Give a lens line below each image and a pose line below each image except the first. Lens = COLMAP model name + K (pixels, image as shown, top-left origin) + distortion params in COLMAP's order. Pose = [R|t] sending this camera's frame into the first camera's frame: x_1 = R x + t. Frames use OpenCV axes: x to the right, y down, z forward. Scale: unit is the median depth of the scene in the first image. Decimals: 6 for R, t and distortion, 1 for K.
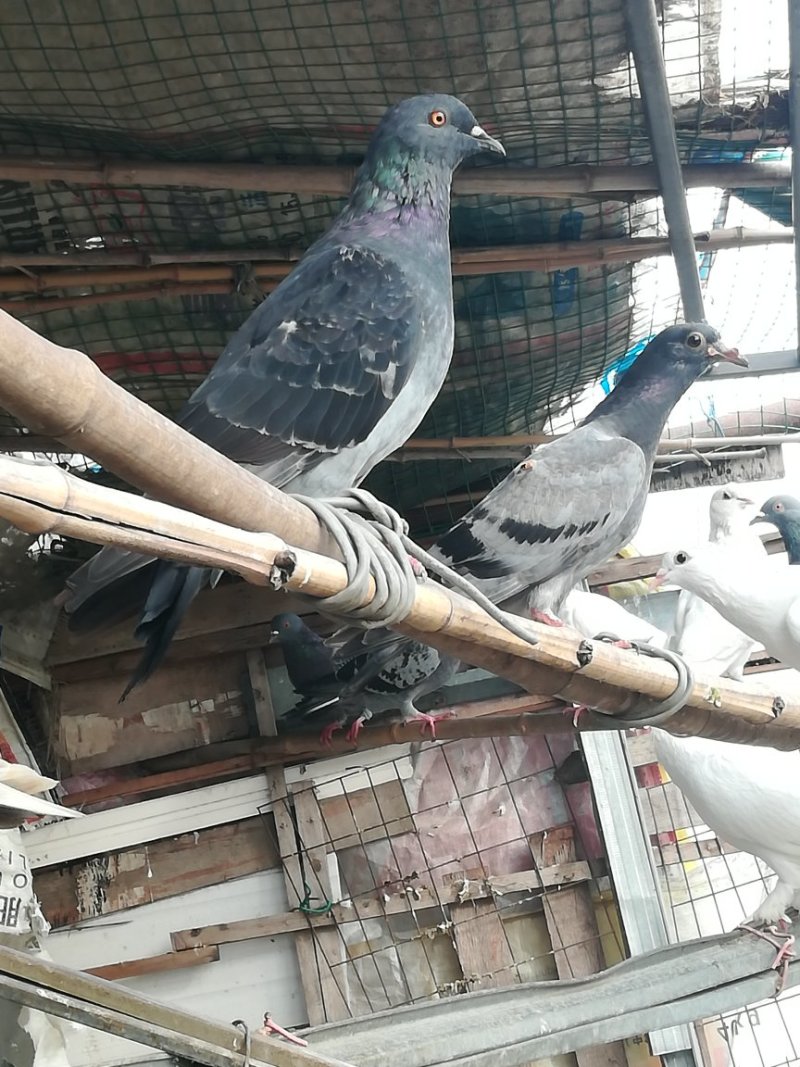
lens RADIAL K [[2345.5, 0, 400.0], [0, 2345.5, 533.5], [0, 0, 1]] dist [0.121593, -0.014350]
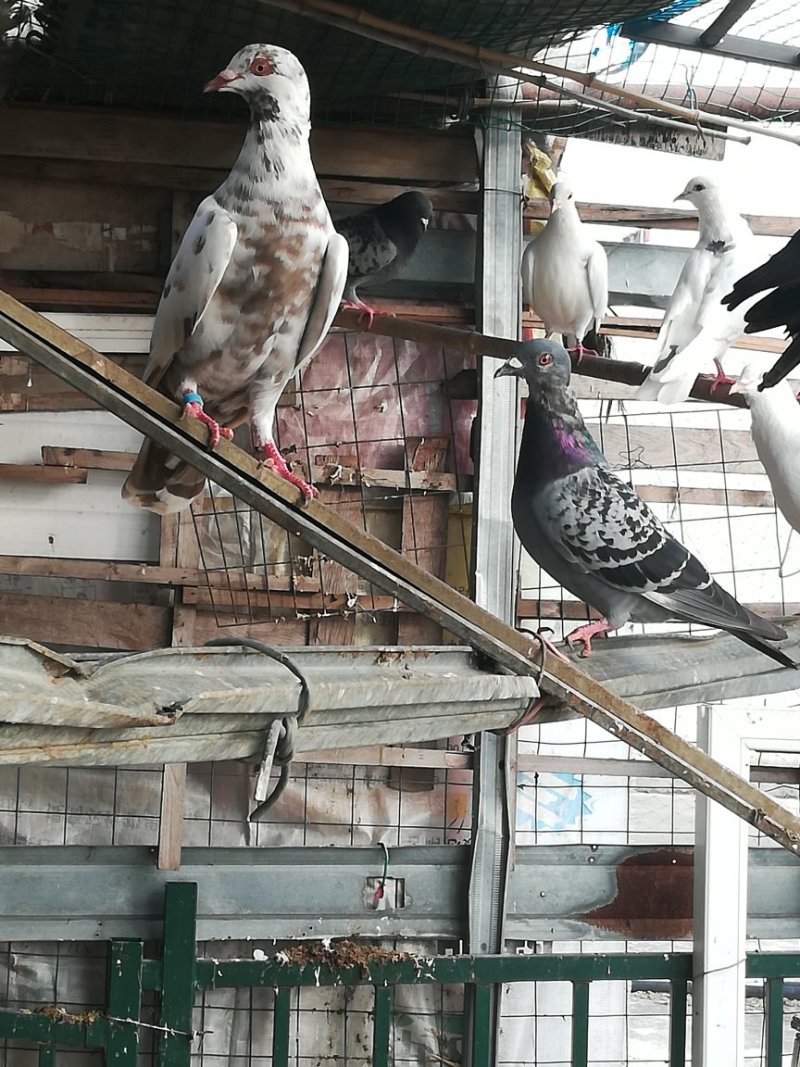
lens RADIAL K [[2319.3, 0, 400.0], [0, 2319.3, 533.5], [0, 0, 1]] dist [0.063396, 0.371737]
pose [[0.948456, 0.225619, 0.222547, -0.163718], [-0.263583, 0.951489, 0.158723, 0.007178], [-0.175940, -0.209202, 0.961915, 0.009510]]
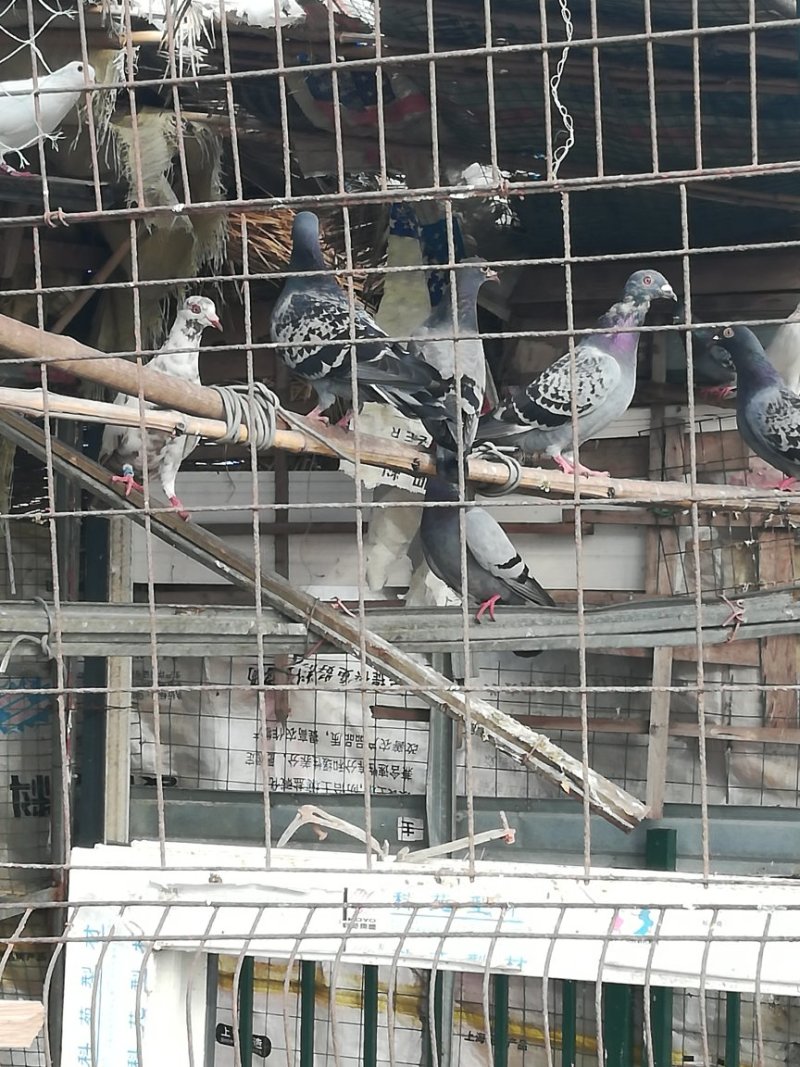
lens RADIAL K [[2345.5, 0, 400.0], [0, 2345.5, 533.5], [0, 0, 1]] dist [0.121593, -0.014350]
pose [[0.927011, 0.186346, -0.325463, 0.265963], [-0.111855, 0.965702, 0.234327, -0.129845], [0.357966, -0.180819, 0.916059, -0.304573]]
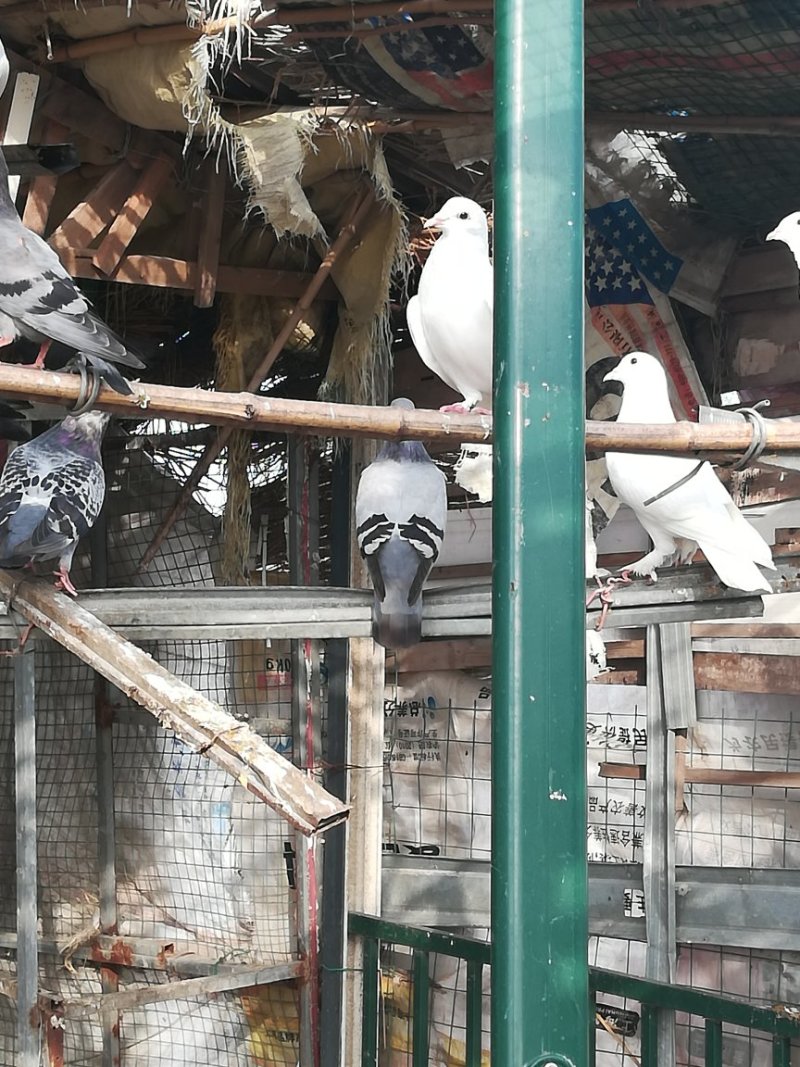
lens RADIAL K [[2345.5, 0, 400.0], [0, 2345.5, 533.5], [0, 0, 1]] dist [0.121593, -0.014350]
pose [[0.755292, 0.138367, -0.640615, 0.520497], [-0.010619, 0.979915, 0.199133, -0.063232], [0.655302, -0.143600, 0.741592, -0.009654]]
